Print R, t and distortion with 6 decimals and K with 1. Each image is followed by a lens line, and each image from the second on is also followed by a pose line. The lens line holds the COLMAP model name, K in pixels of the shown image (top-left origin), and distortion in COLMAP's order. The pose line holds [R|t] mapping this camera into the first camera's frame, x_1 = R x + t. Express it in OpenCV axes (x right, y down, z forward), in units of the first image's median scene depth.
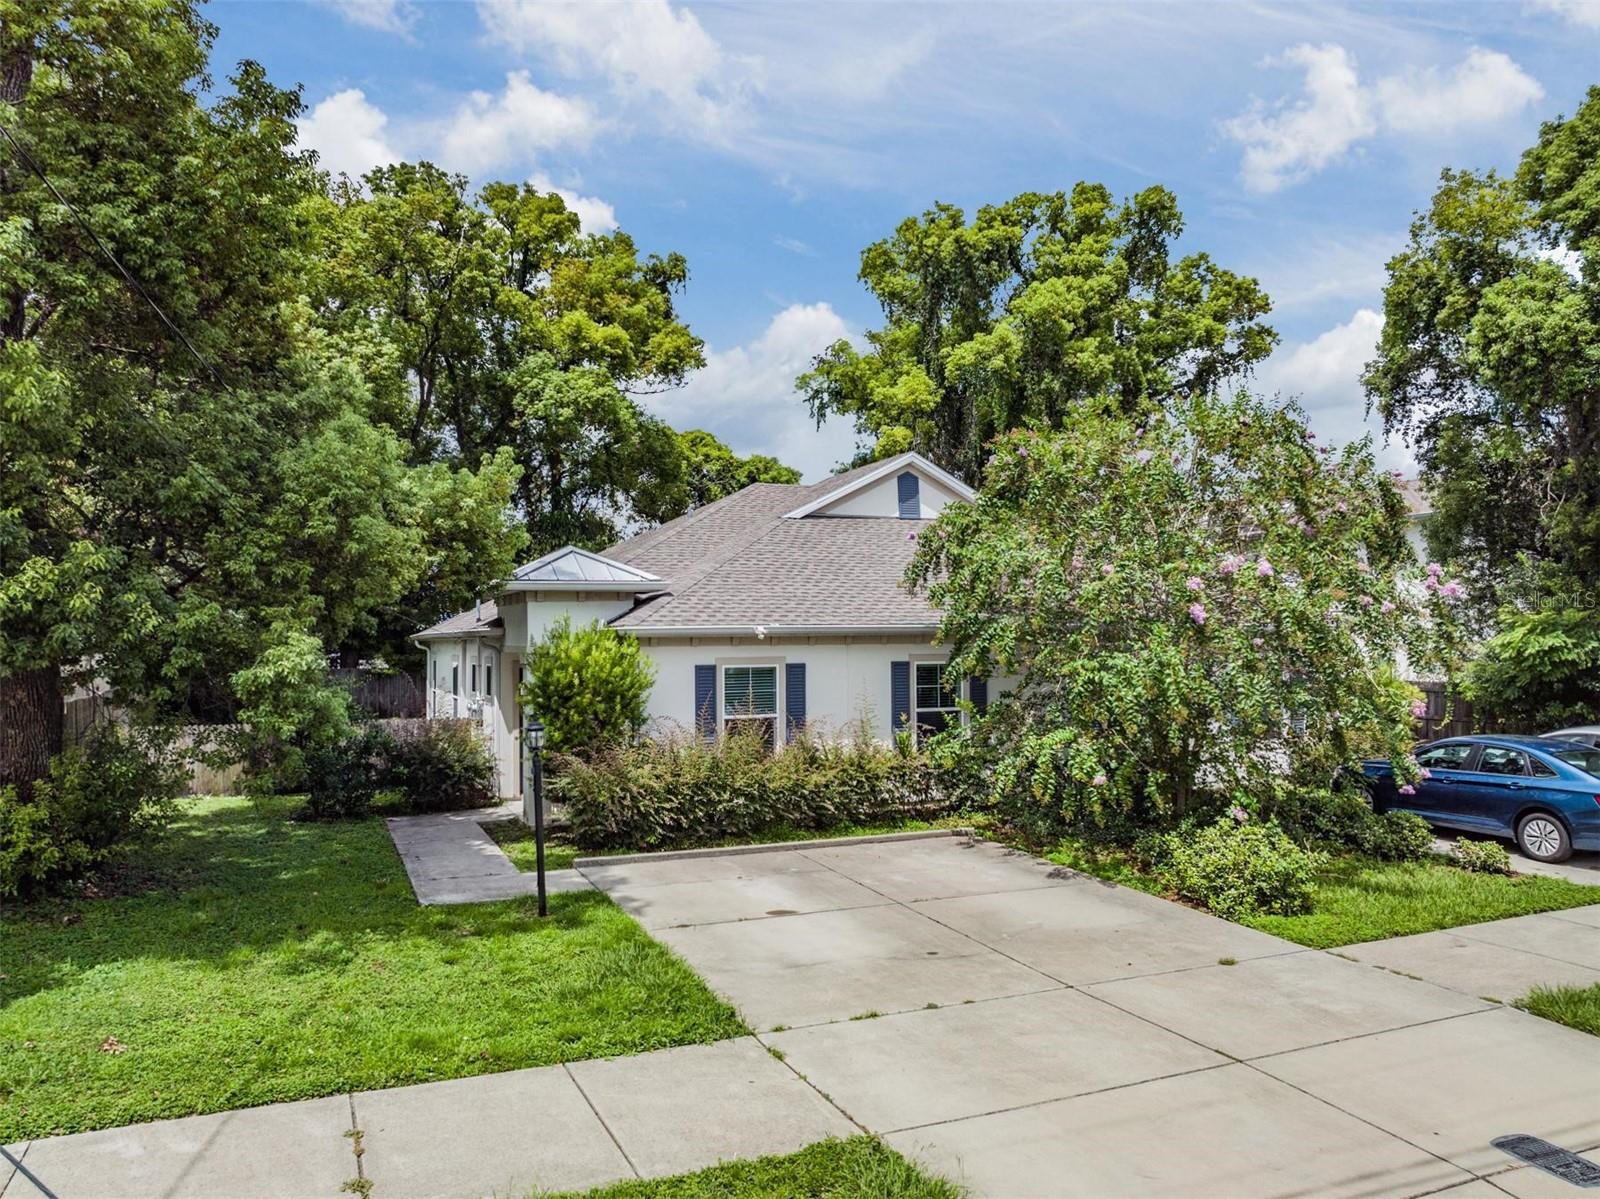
lens RADIAL K [[1113.1, 0, 798.4], [0, 1113.1, 591.2], [0, 0, 1]] dist [-0.043480, 0.002180]
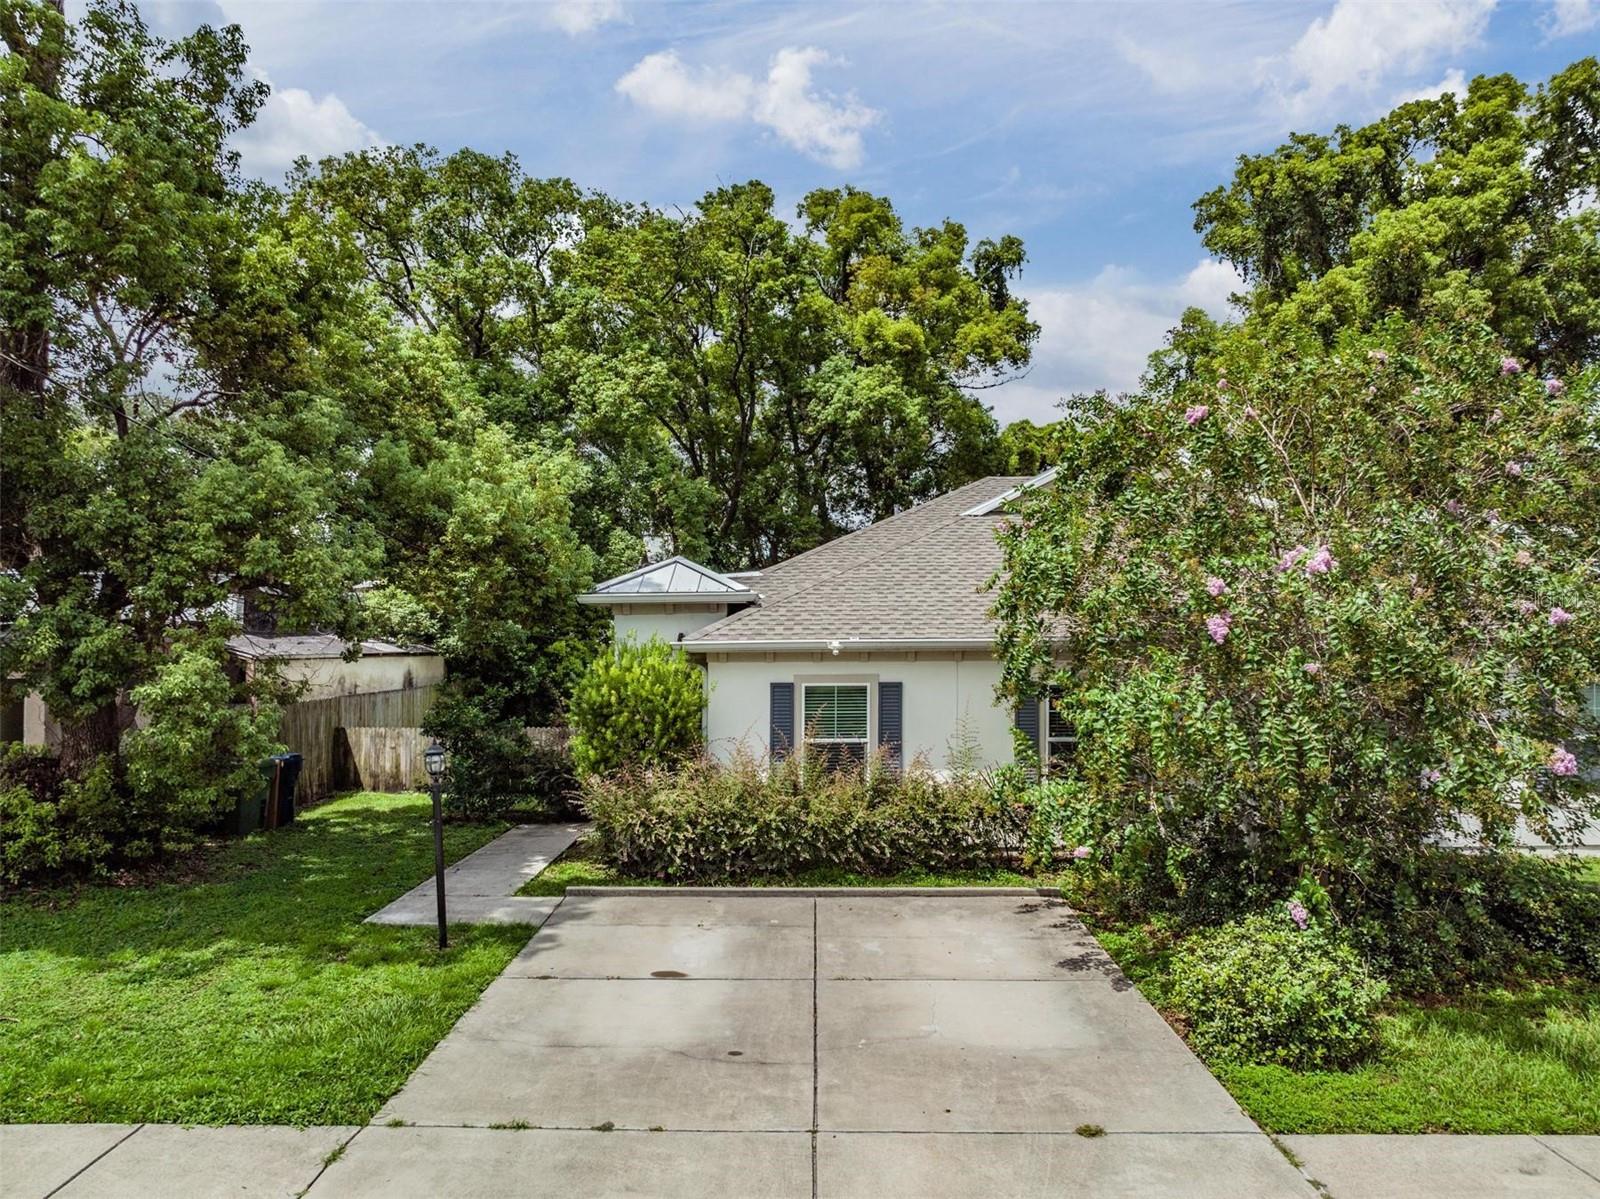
lens RADIAL K [[1120.5, 0, 800.0], [0, 1120.5, 599.5], [0, 0, 1]] dist [-0.035179, 0.008820]
pose [[0.913410, -0.012741, -0.406841, 0.176467], [0.015346, 0.999877, 0.003141, -0.002811], [0.406752, -0.009113, 0.913493, 0.095119]]
